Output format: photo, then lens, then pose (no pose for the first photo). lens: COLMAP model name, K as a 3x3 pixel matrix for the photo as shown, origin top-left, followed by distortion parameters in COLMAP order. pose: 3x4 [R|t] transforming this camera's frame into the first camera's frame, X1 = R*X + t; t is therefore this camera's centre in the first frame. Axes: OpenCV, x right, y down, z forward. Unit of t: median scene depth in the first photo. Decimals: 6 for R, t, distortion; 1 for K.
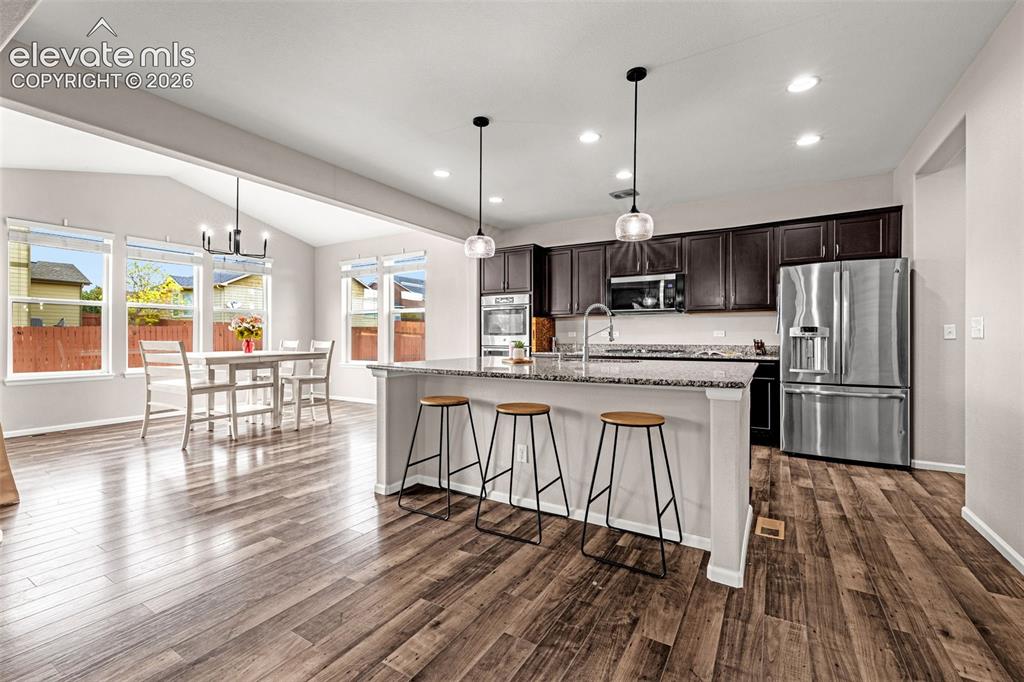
lens RADIAL K [[443.1, 0, 512.0], [0, 443.1, 341.0], [0, 0, 1]] dist [0.003169, 0.000183]
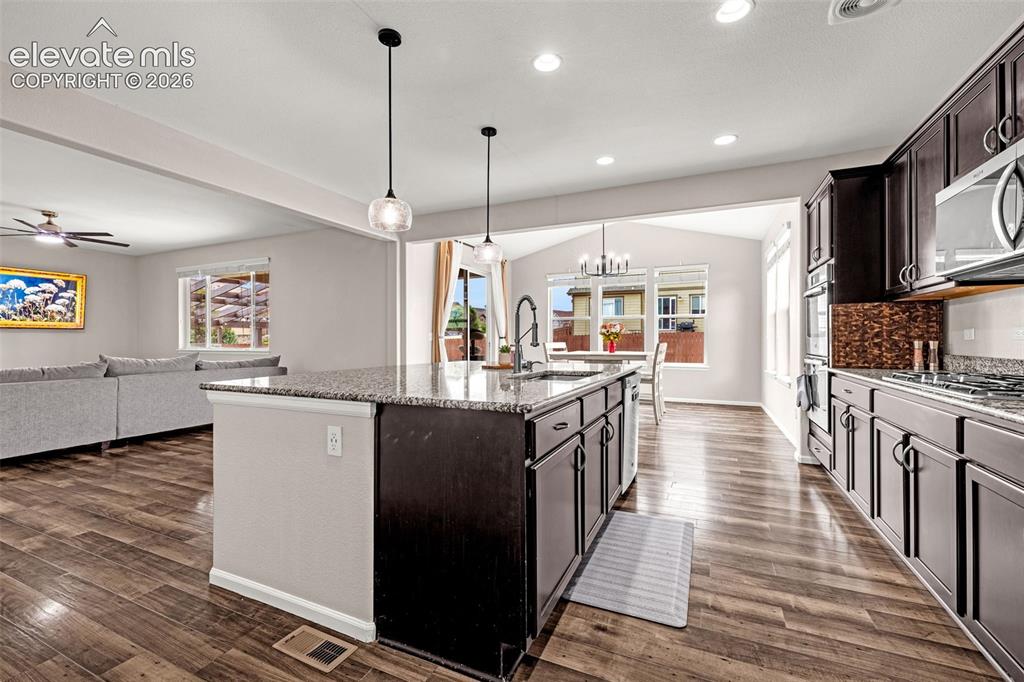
lens RADIAL K [[441.7, 0, 512.0], [0, 441.7, 341.0], [0, 0, 1]] dist [0.006449, -0.000184]
pose [[0.100438, 0.005144, -0.994930, 0.625746], [-0.005796, 0.999973, 0.004585, -0.009385], [0.994926, 0.005306, 0.100465, 0.615051]]
